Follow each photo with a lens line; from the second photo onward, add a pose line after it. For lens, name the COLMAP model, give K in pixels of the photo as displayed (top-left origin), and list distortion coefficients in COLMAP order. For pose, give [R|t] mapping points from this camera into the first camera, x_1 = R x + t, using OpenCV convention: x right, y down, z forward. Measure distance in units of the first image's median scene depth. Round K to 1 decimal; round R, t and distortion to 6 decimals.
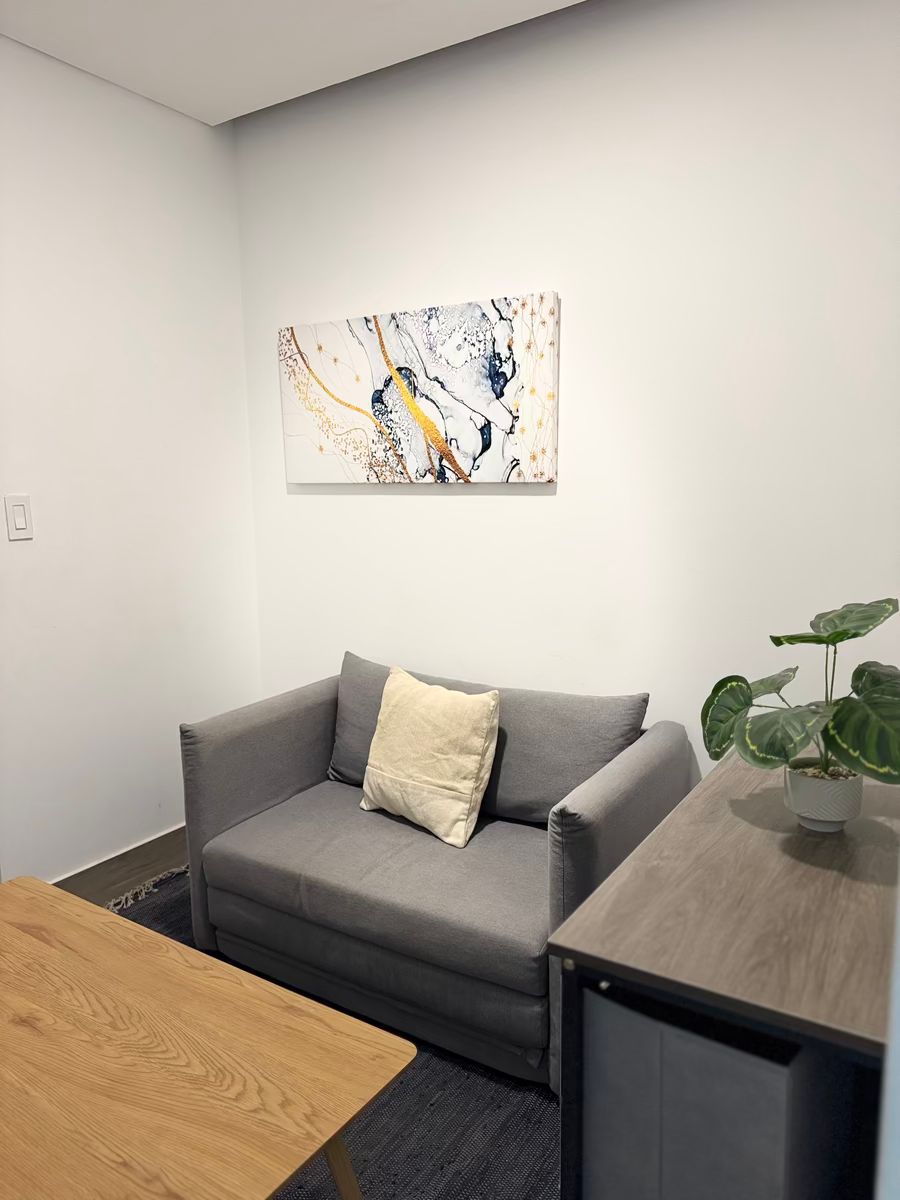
lens RADIAL K [[847.3, 0, 450.0], [0, 847.3, 600.0], [0, 0, 1]] dist [0.122567, -0.148390]
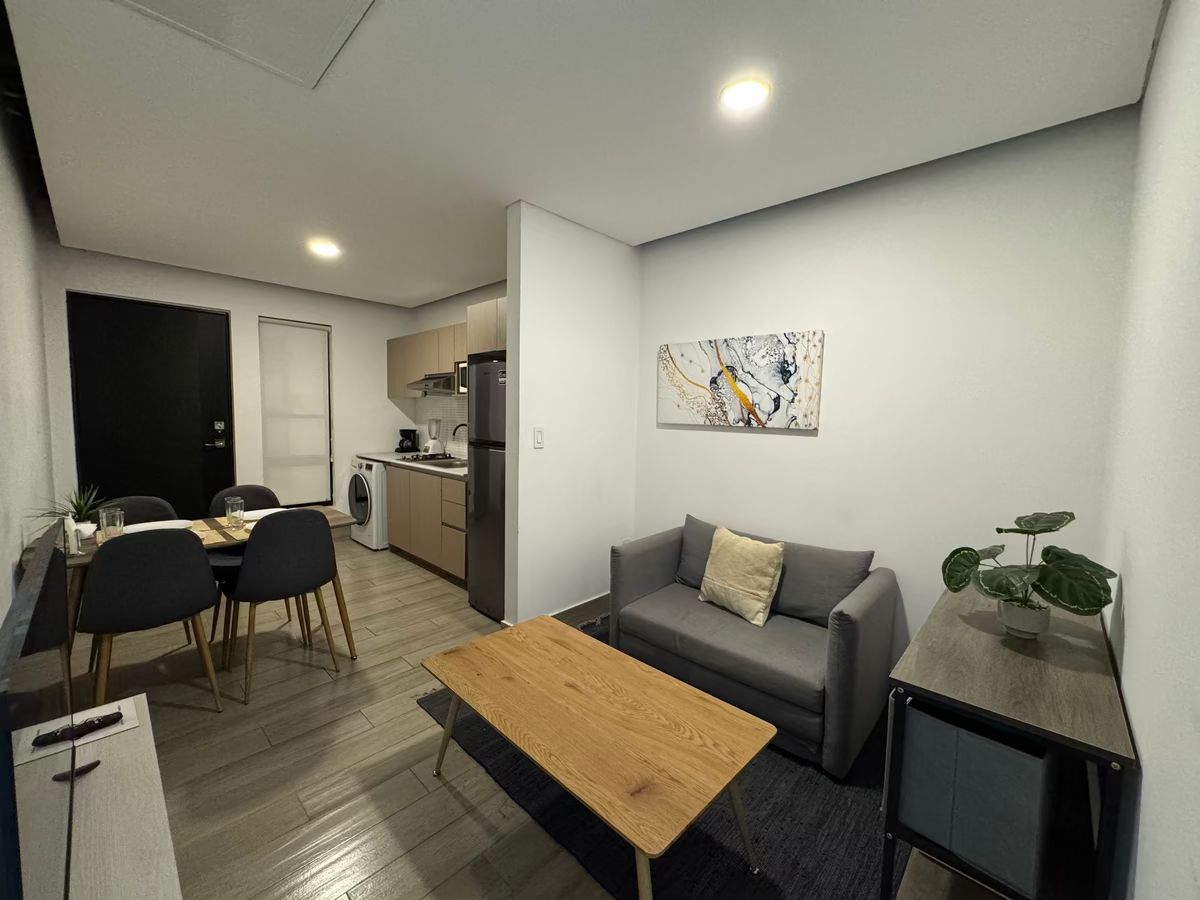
lens RADIAL K [[479.6, 0, 603.8], [0, 479.6, 444.9], [0, 0, 1]] dist [-0.001493, 0.000061]
pose [[0.981787, 0.045116, -0.184548, -0.138555], [-0.058859, 0.995832, -0.069676, -0.007249], [0.180635, 0.079269, 0.980351, -0.091910]]
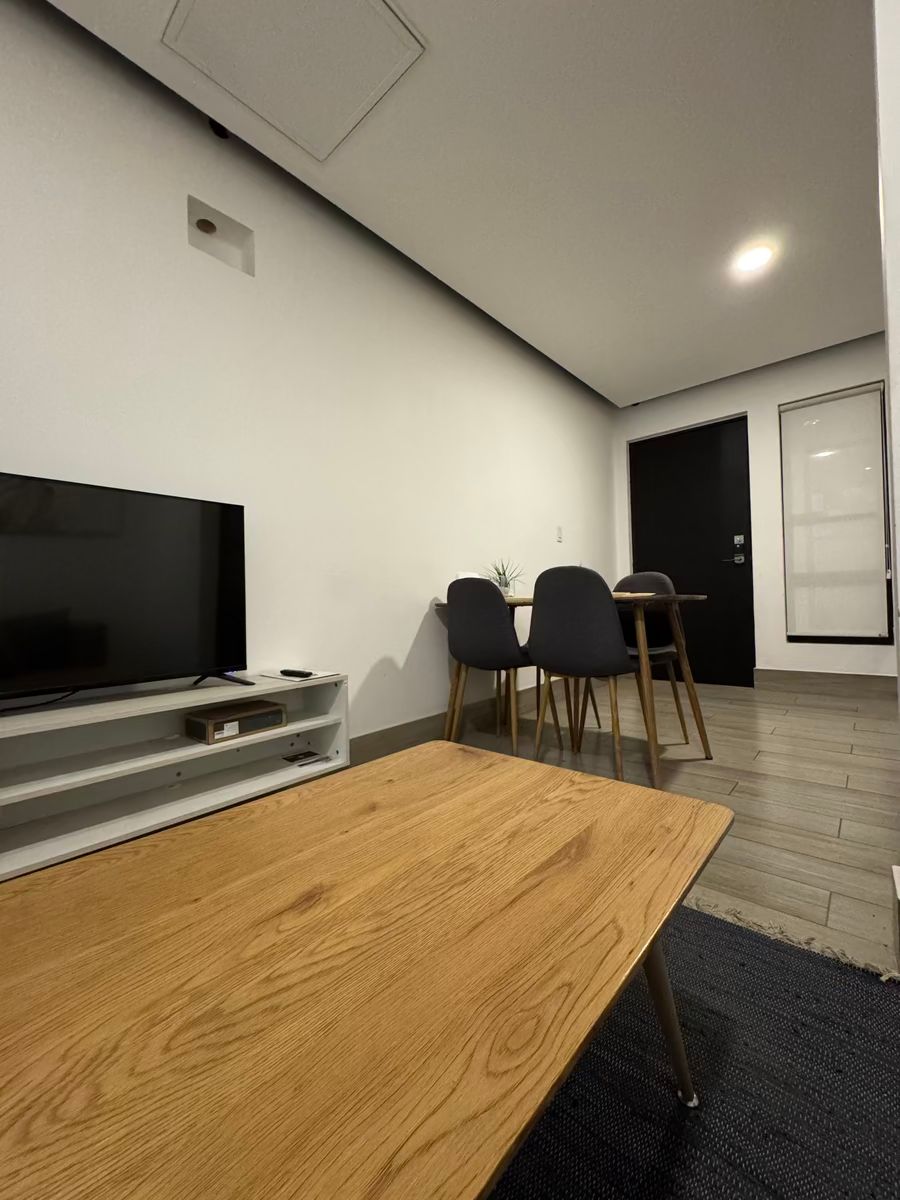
lens RADIAL K [[479.6, 0, 450.0], [0, 479.6, 600.0], [0, 0, 1]] dist [-0.001493, 0.000061]
pose [[-0.153753, 0.011664, -0.988040, -0.093167], [-0.107064, 0.993847, 0.028393, 0.145901], [0.982292, 0.110149, -0.151558, 0.684843]]
